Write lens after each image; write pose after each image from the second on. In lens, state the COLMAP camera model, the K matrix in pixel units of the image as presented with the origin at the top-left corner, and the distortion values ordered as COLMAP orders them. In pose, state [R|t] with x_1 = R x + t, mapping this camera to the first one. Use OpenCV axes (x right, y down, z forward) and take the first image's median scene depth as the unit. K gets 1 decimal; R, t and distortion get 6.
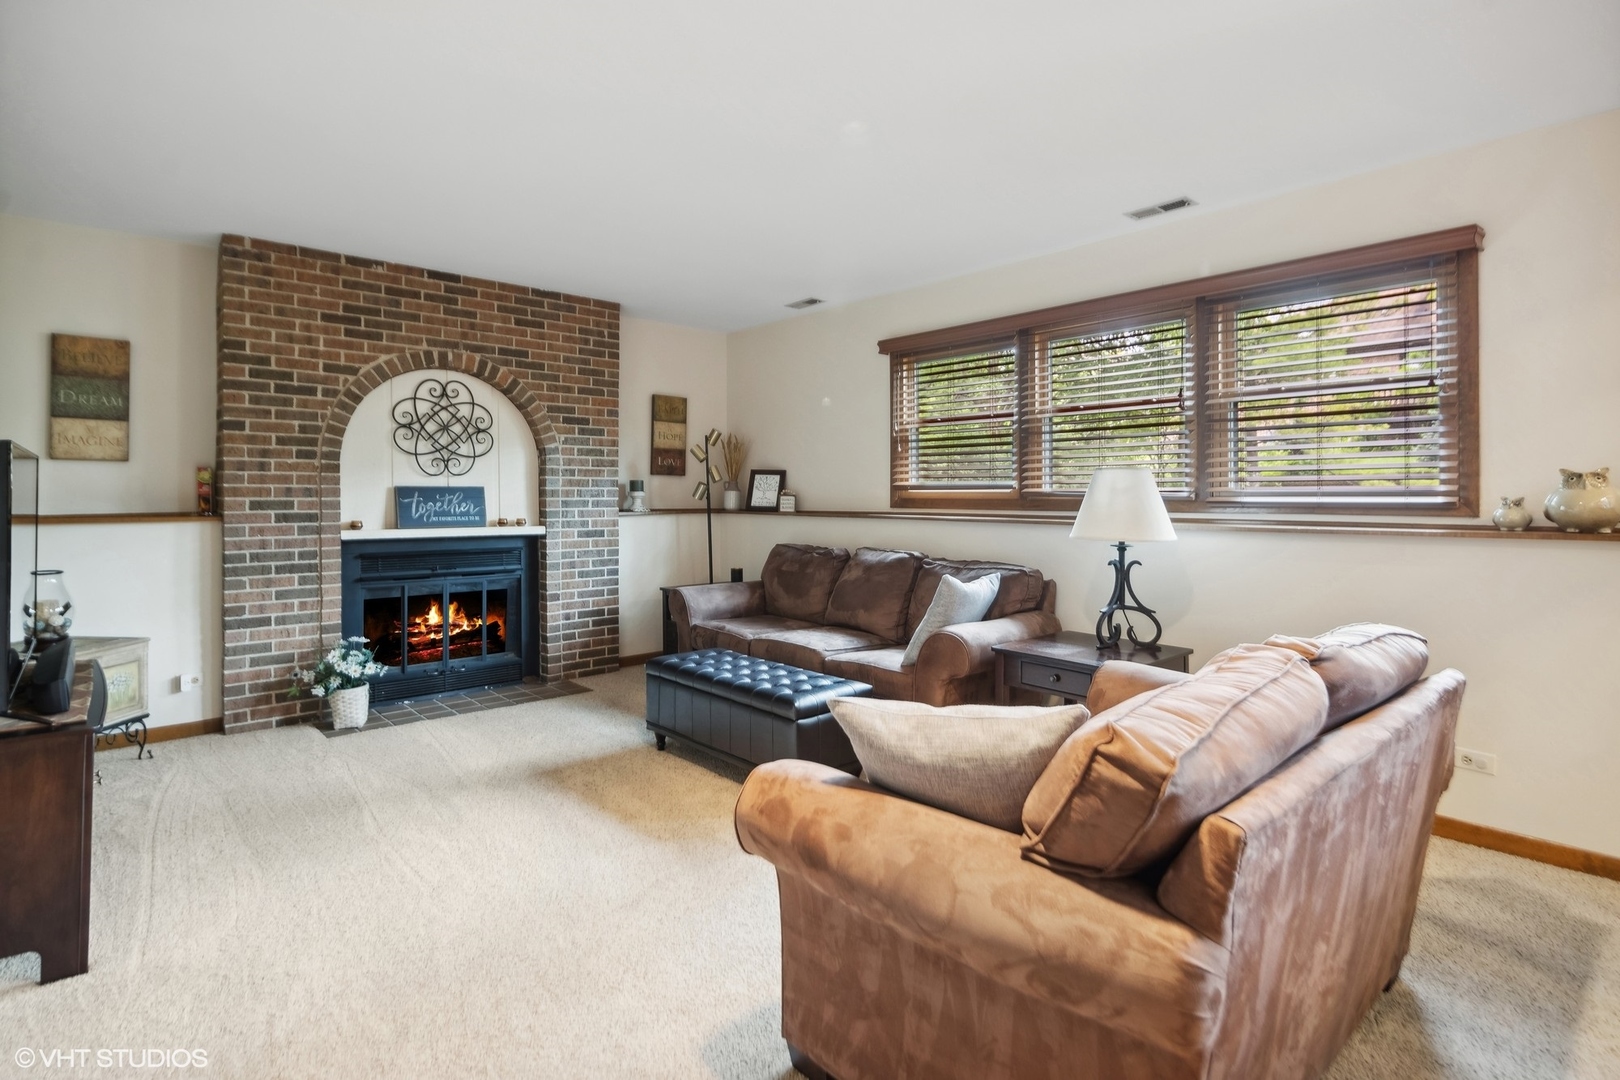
lens RADIAL K [[792.2, 0, 806.8], [0, 792.2, 493.5], [0, 0, 1]] dist [0.004743, -0.004499]
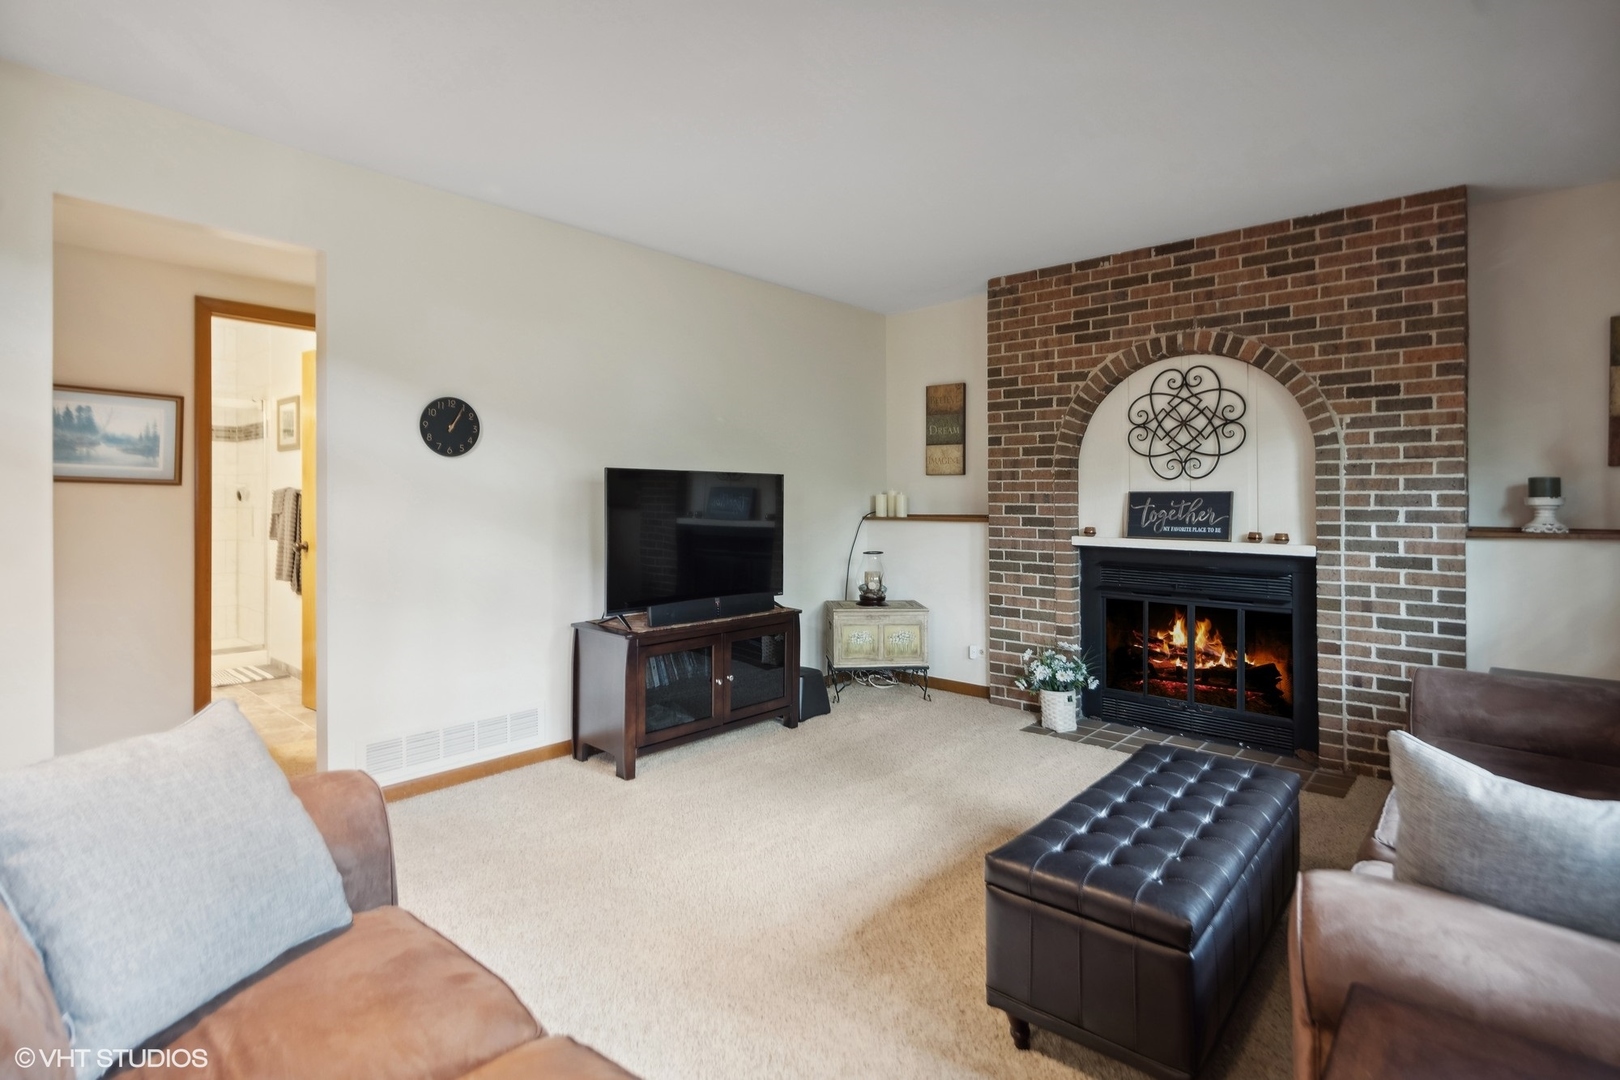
lens RADIAL K [[792.2, 0, 815.1], [0, 792.2, 505.9], [0, 0, 1]] dist [0.004743, -0.004499]
pose [[0.125955, 0.007780, -0.992005, 0.354637], [-0.003463, 0.999967, 0.007403, 0.001737], [0.992030, 0.002503, 0.125977, 0.513703]]
